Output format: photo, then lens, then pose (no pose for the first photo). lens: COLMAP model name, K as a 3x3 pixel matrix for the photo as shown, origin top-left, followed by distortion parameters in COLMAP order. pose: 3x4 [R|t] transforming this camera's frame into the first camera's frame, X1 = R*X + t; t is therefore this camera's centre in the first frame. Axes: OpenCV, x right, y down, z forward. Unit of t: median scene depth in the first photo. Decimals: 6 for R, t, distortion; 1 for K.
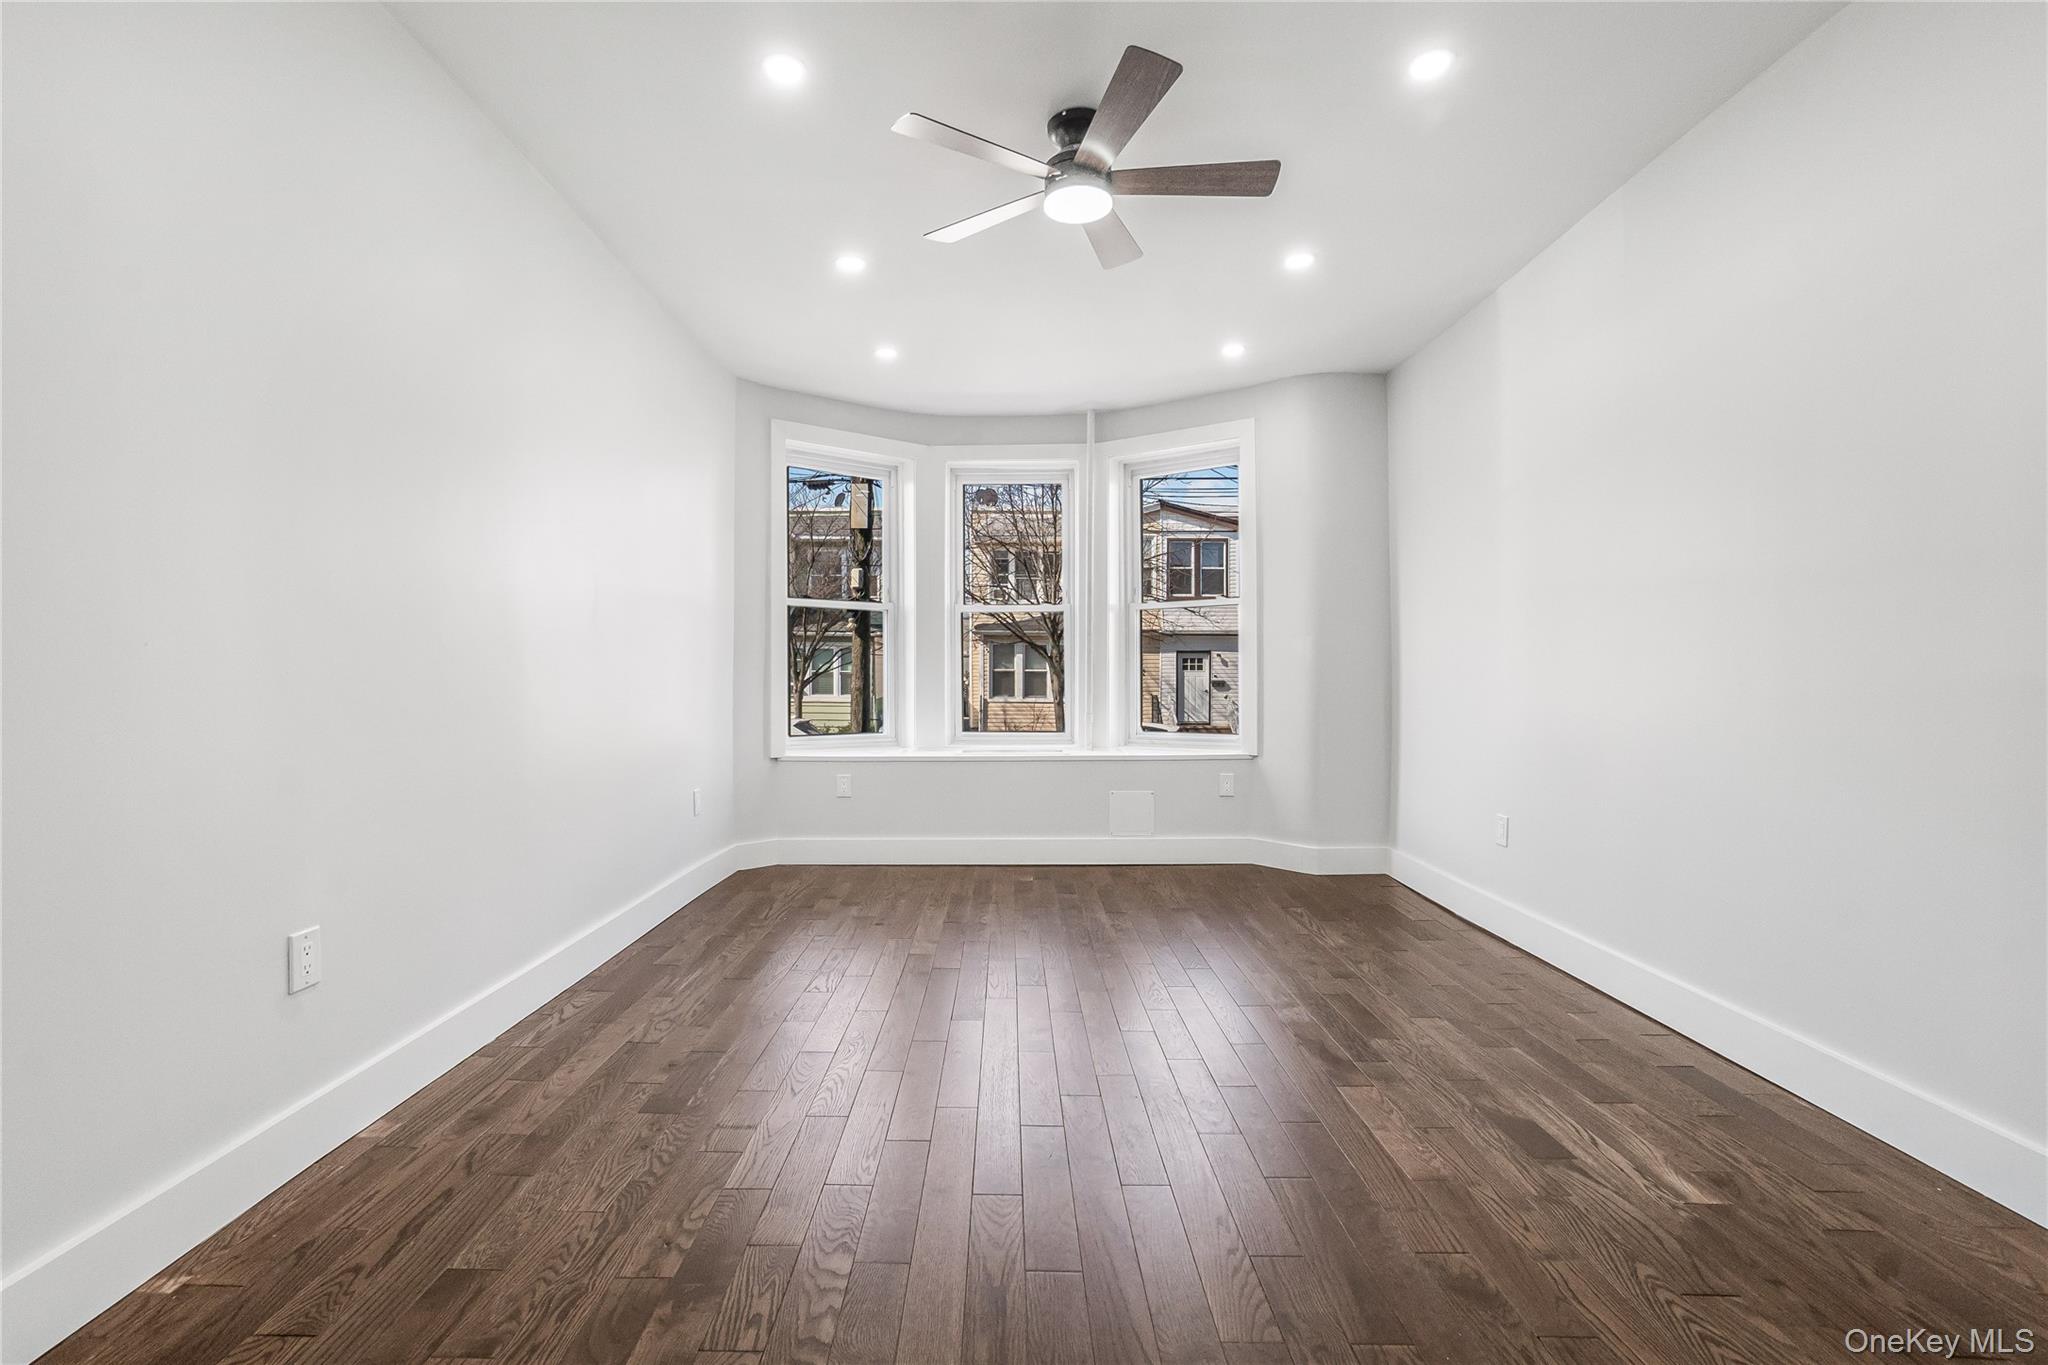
lens RADIAL K [[919.3, 0, 1022.4], [0, 919.3, 677.6], [0, 0, 1]] dist [0.003203, 0.009643]
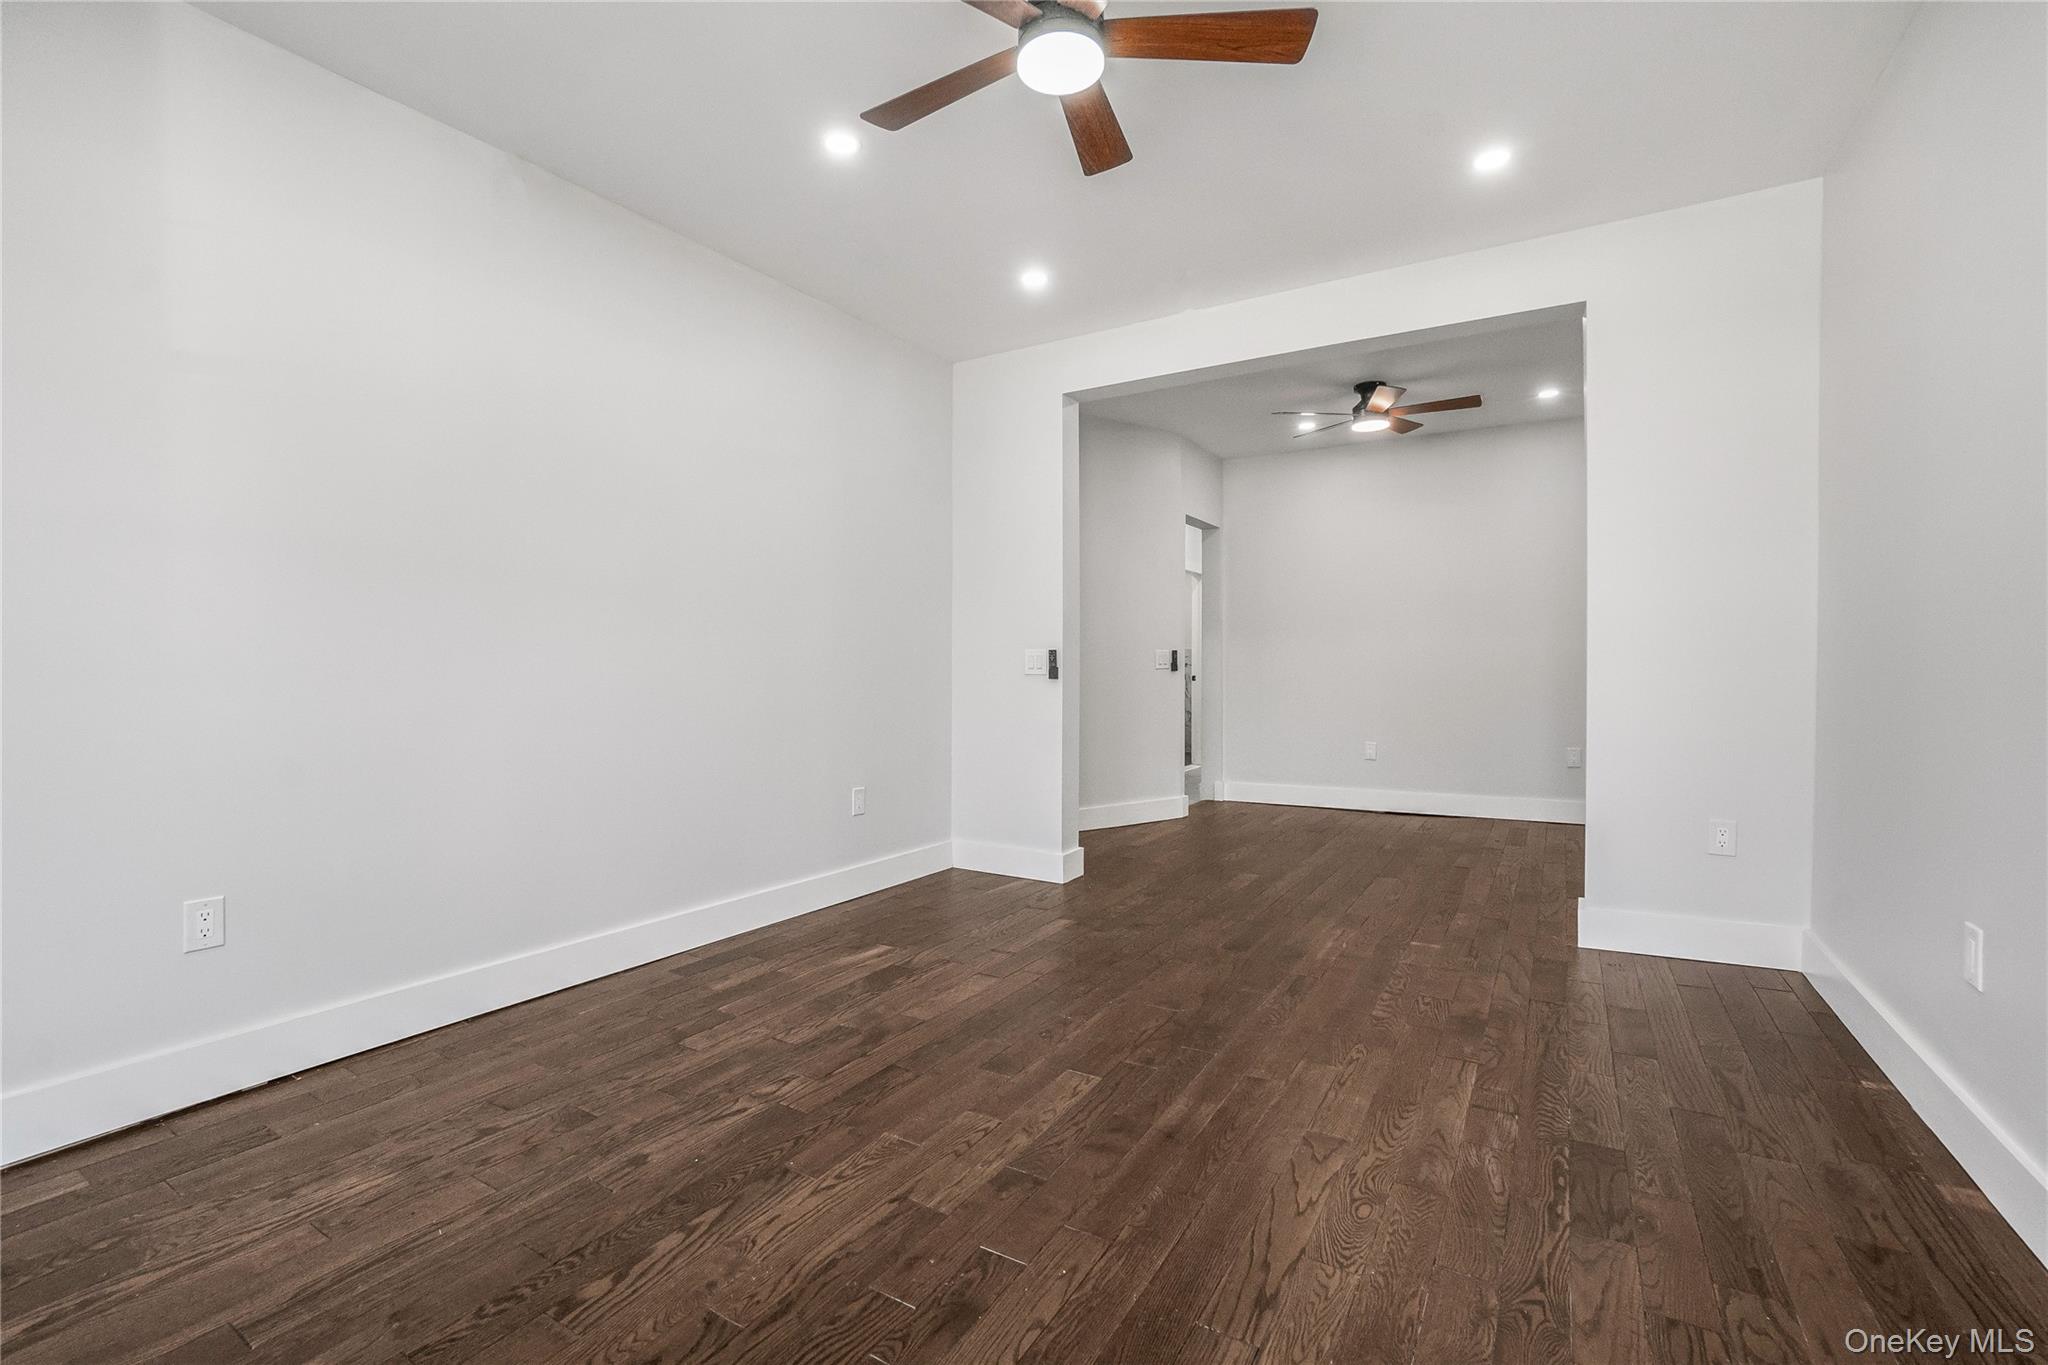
lens RADIAL K [[919.3, 0, 1022.0], [0, 919.3, 677.1], [0, 0, 1]] dist [0.003203, 0.009643]
pose [[-0.851253, -0.009197, 0.524674, -0.378334], [-0.003263, 0.999920, 0.012233, 0.003356], [-0.524745, 0.008701, -0.851215, 2.022022]]
